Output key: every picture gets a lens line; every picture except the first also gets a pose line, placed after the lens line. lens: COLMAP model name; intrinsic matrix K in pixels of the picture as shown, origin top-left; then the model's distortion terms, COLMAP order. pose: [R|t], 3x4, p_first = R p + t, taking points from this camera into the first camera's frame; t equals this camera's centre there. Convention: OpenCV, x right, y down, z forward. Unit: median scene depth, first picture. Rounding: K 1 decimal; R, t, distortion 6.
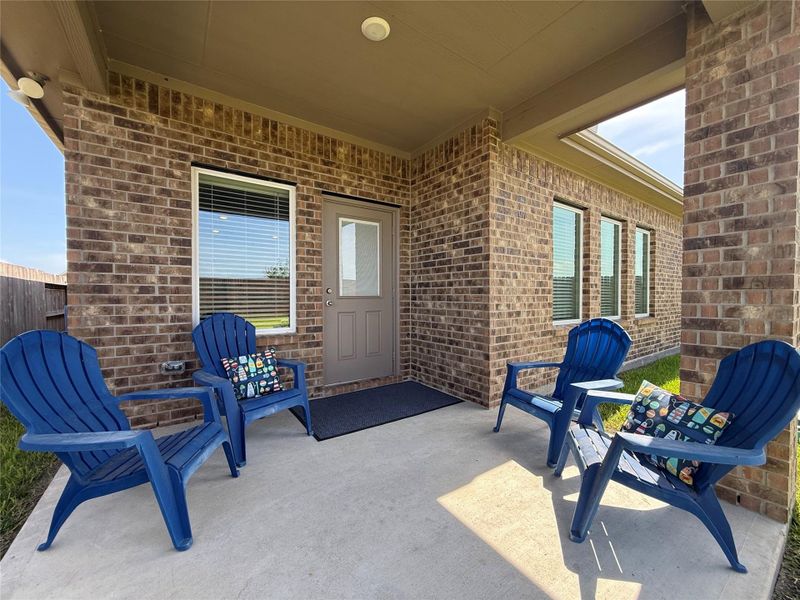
lens RADIAL K [[320.2, 0, 399.4], [0, 320.2, 301.5], [0, 0, 1]] dist [-0.000304, -0.000024]
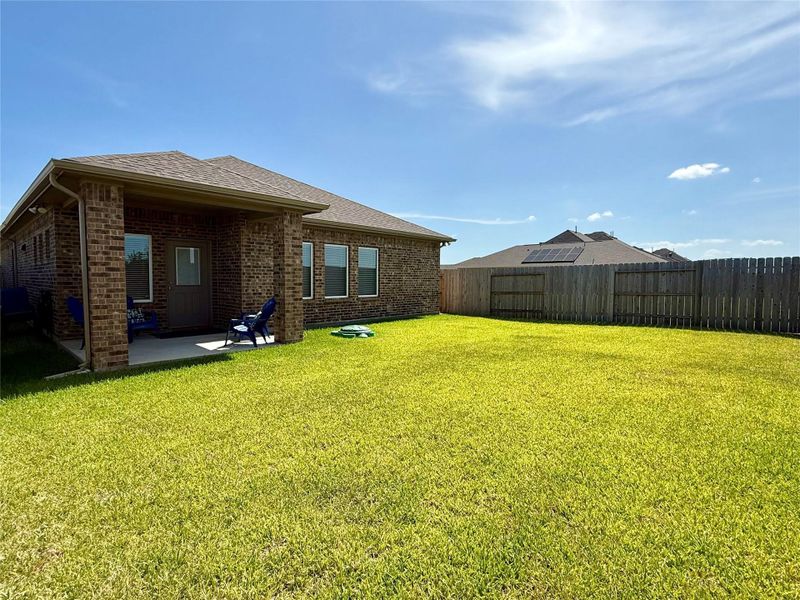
lens RADIAL K [[397.6, 0, 401.0], [0, 397.6, 300.5], [0, 0, 1]] dist [0.000492, 0.000014]
pose [[0.977331, -0.001517, 0.211713, 0.796897], [-0.006943, 0.999207, 0.039214, -0.033548], [-0.211605, -0.039795, 0.976545, -2.115874]]
